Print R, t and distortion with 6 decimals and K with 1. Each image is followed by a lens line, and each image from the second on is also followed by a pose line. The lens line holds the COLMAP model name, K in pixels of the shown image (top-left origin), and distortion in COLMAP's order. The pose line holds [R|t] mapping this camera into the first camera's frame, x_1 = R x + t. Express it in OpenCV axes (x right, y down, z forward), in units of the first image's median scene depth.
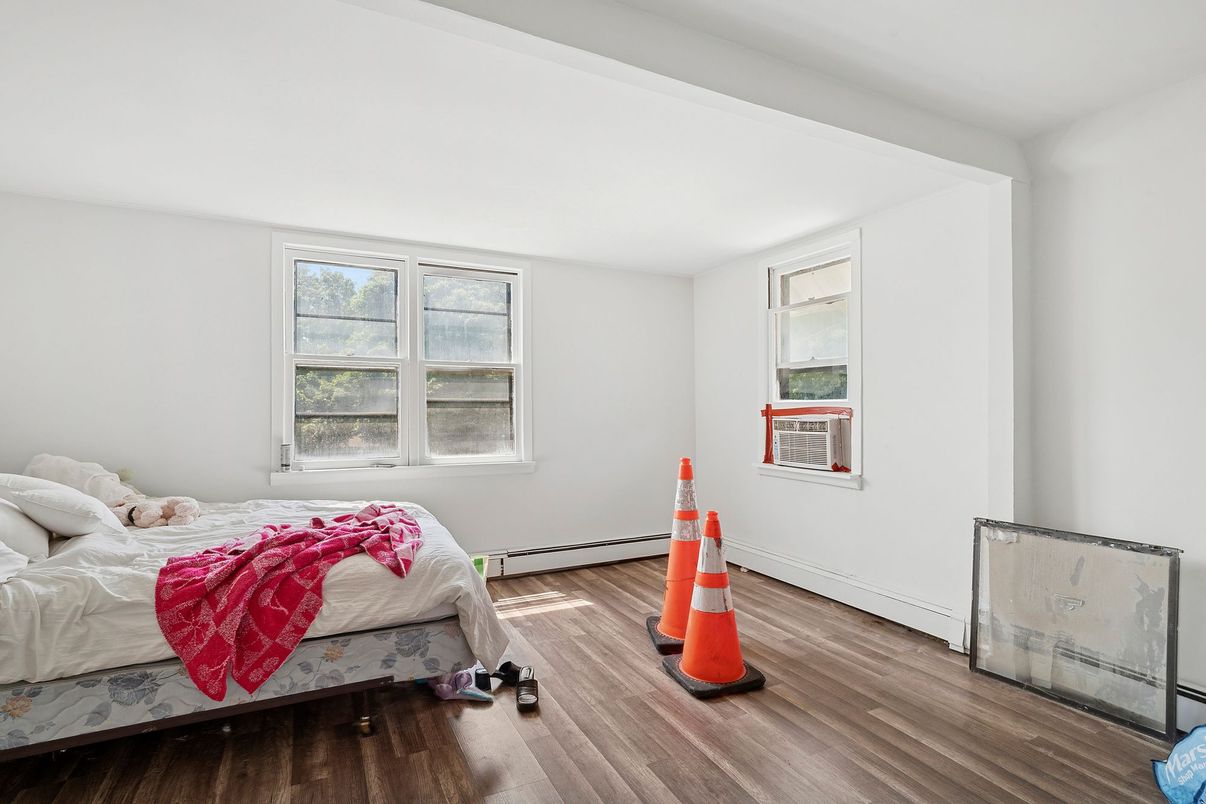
lens RADIAL K [[565.9, 0, 596.0], [0, 565.9, 404.1], [0, 0, 1]] dist [0.000856, -0.000032]
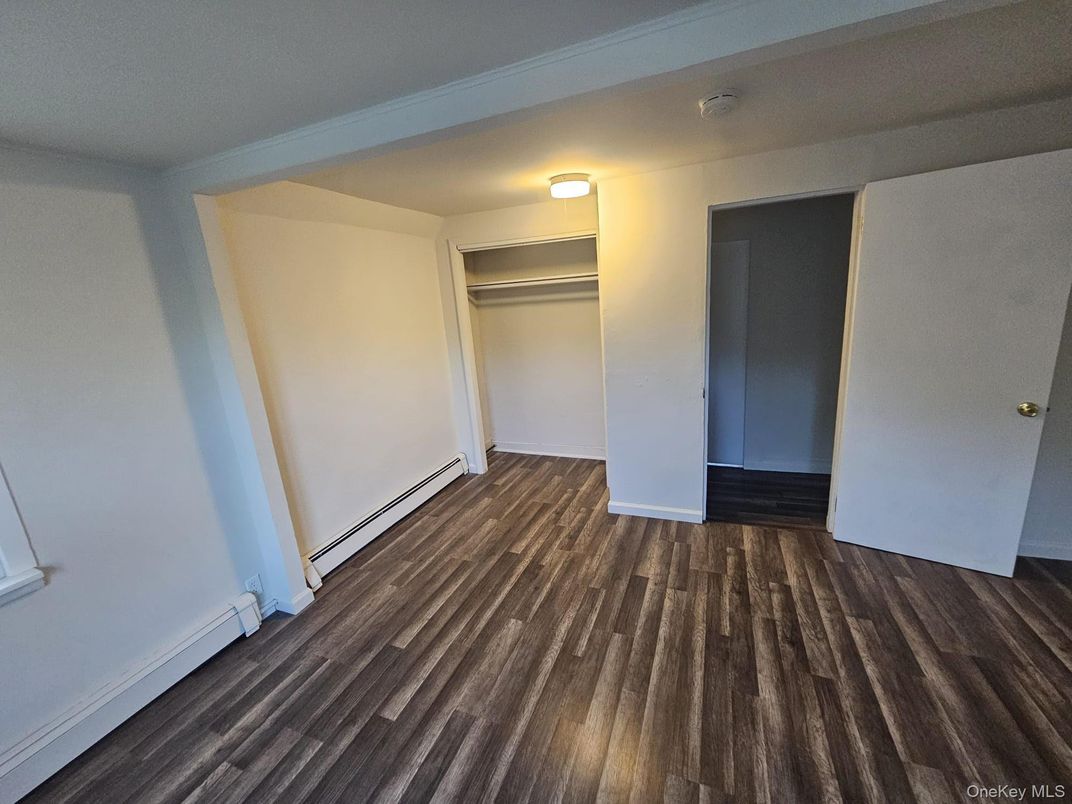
lens RADIAL K [[435.2, 0, 536.0], [0, 435.2, 402.0], [0, 0, 1]] dist [0.000514, -0.000112]
pose [[-0.653979, -0.126890, 0.745795, -0.269575], [0.077878, 0.969303, 0.233208, -0.139284], [-0.752494, 0.210594, -0.624022, 0.941309]]
